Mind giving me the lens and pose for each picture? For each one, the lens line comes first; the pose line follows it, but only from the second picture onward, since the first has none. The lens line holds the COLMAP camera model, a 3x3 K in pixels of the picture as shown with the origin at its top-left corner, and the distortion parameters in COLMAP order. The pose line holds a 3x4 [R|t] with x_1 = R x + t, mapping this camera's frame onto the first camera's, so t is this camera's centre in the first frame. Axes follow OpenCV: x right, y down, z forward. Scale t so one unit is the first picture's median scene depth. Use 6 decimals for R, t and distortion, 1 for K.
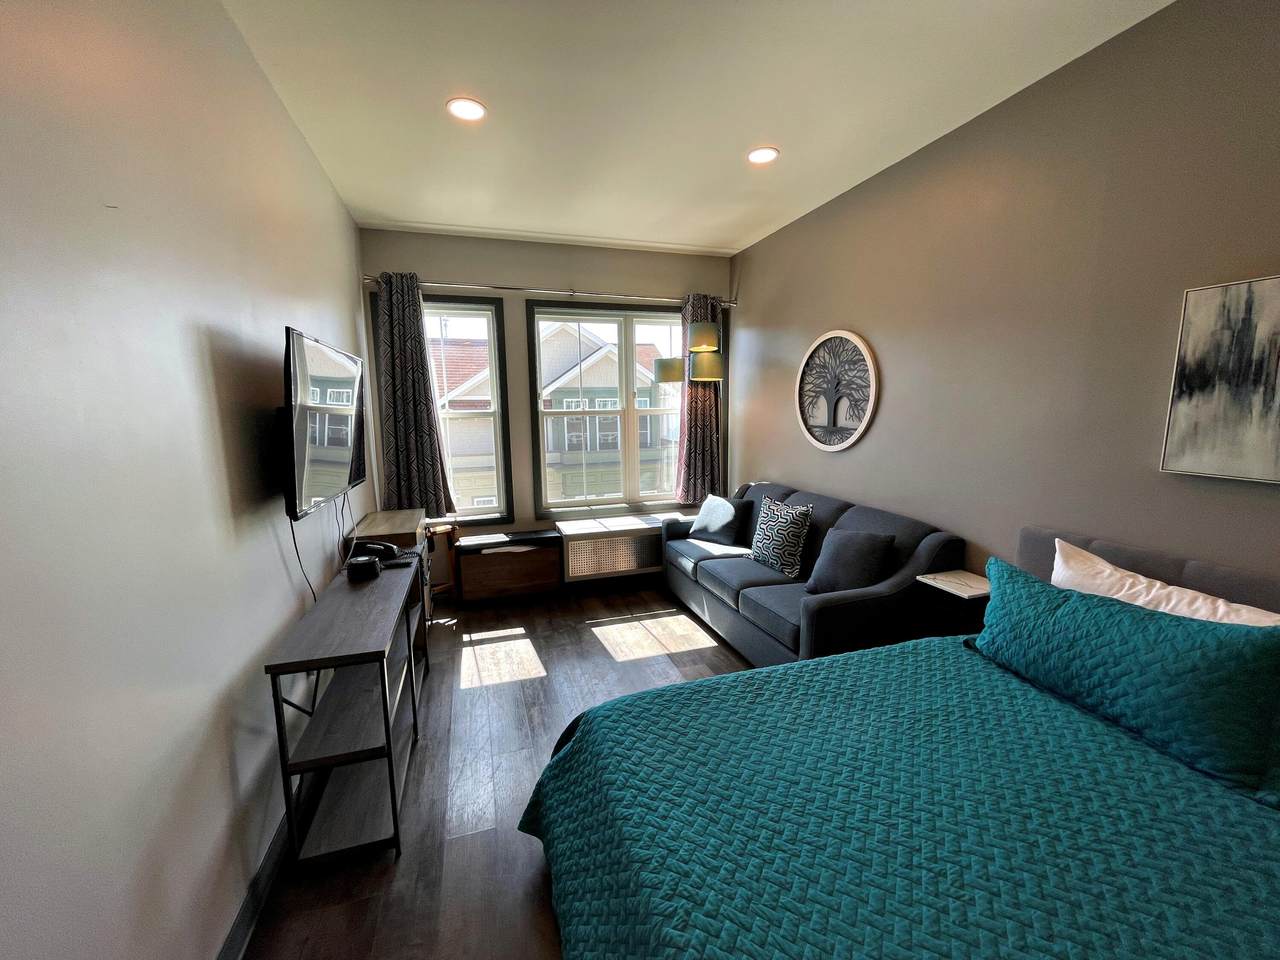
lens RADIAL K [[525.1, 0, 637.9], [0, 525.1, 481.0], [0, 0, 1]] dist [-0.002896, 0.000289]
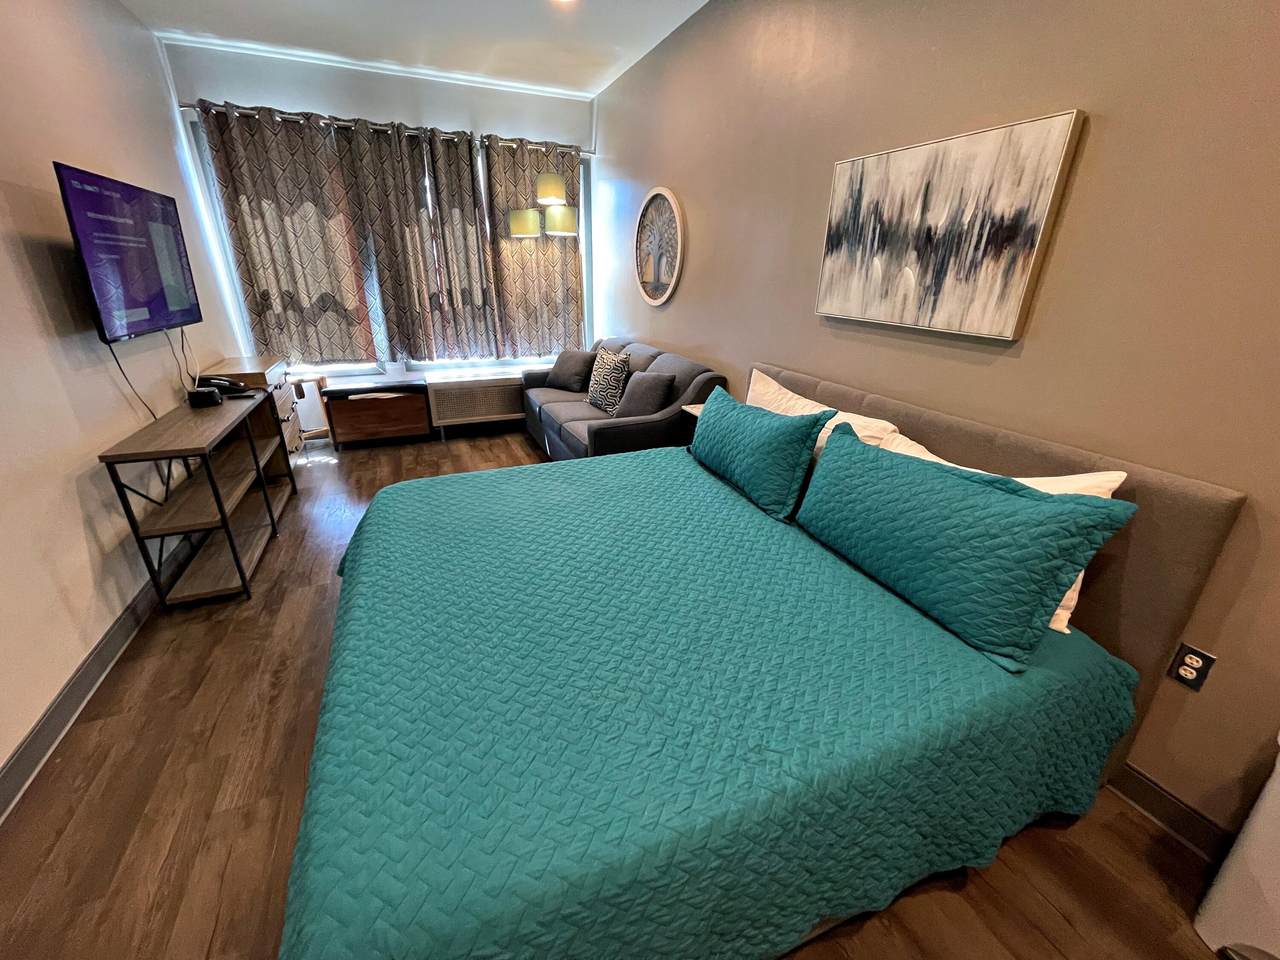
lens RADIAL K [[525.1, 0, 637.9], [0, 525.1, 478.8], [0, 0, 1]] dist [-0.002896, 0.000289]
pose [[0.995246, -0.009993, 0.096880, 0.363400], [-0.012999, 0.972192, 0.233823, 0.069548], [-0.096523, -0.233970, 0.967441, -0.286133]]
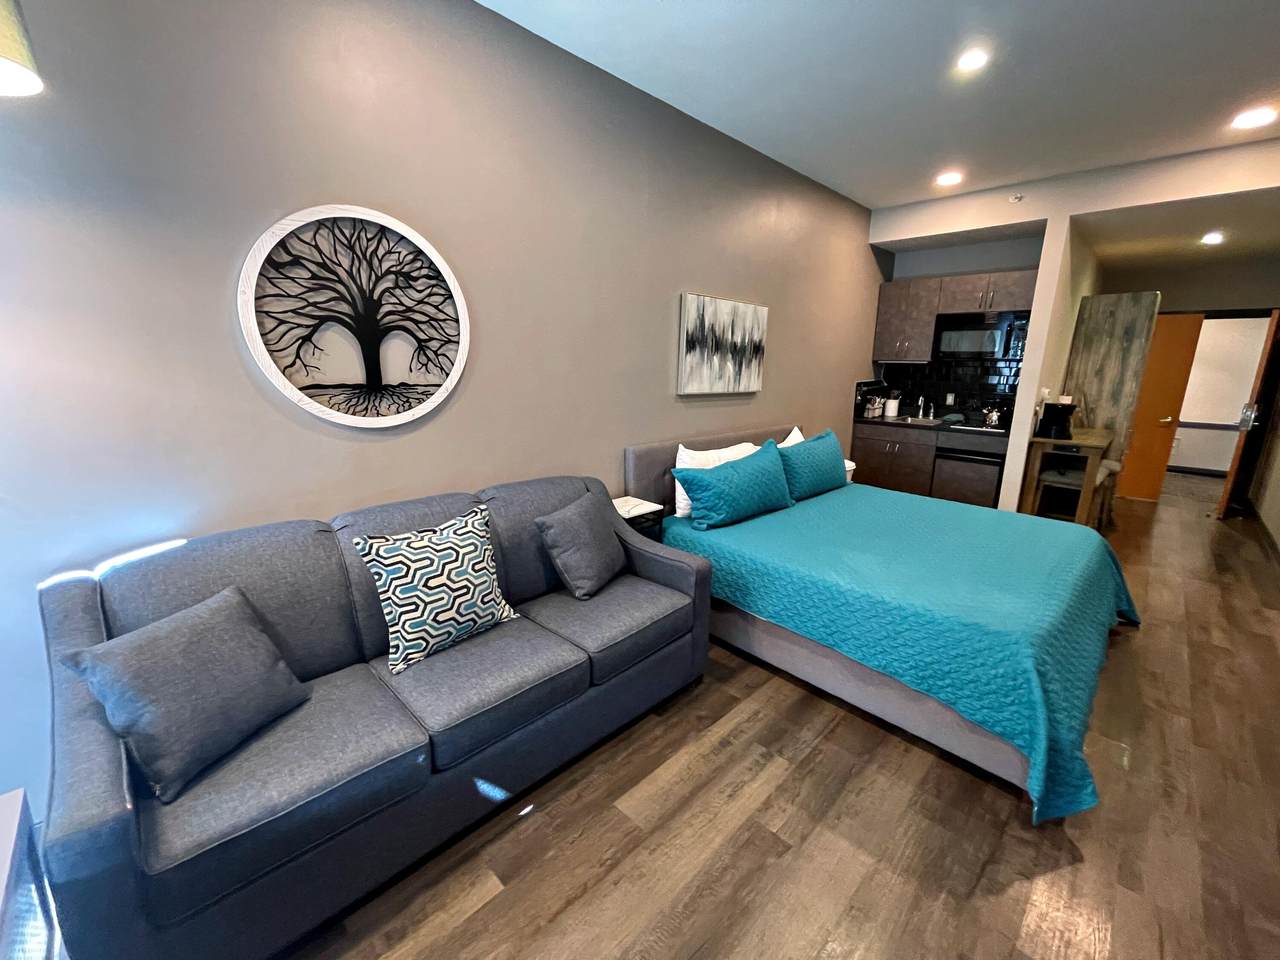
lens RADIAL K [[525.1, 0, 639.5], [0, 525.1, 476.9], [0, 0, 1]] dist [-0.002896, 0.000289]
pose [[-0.459594, -0.183716, 0.868920, -0.462218], [0.116184, 0.957526, 0.263903, -0.205943], [-0.880497, 0.222243, -0.418728, 1.672384]]
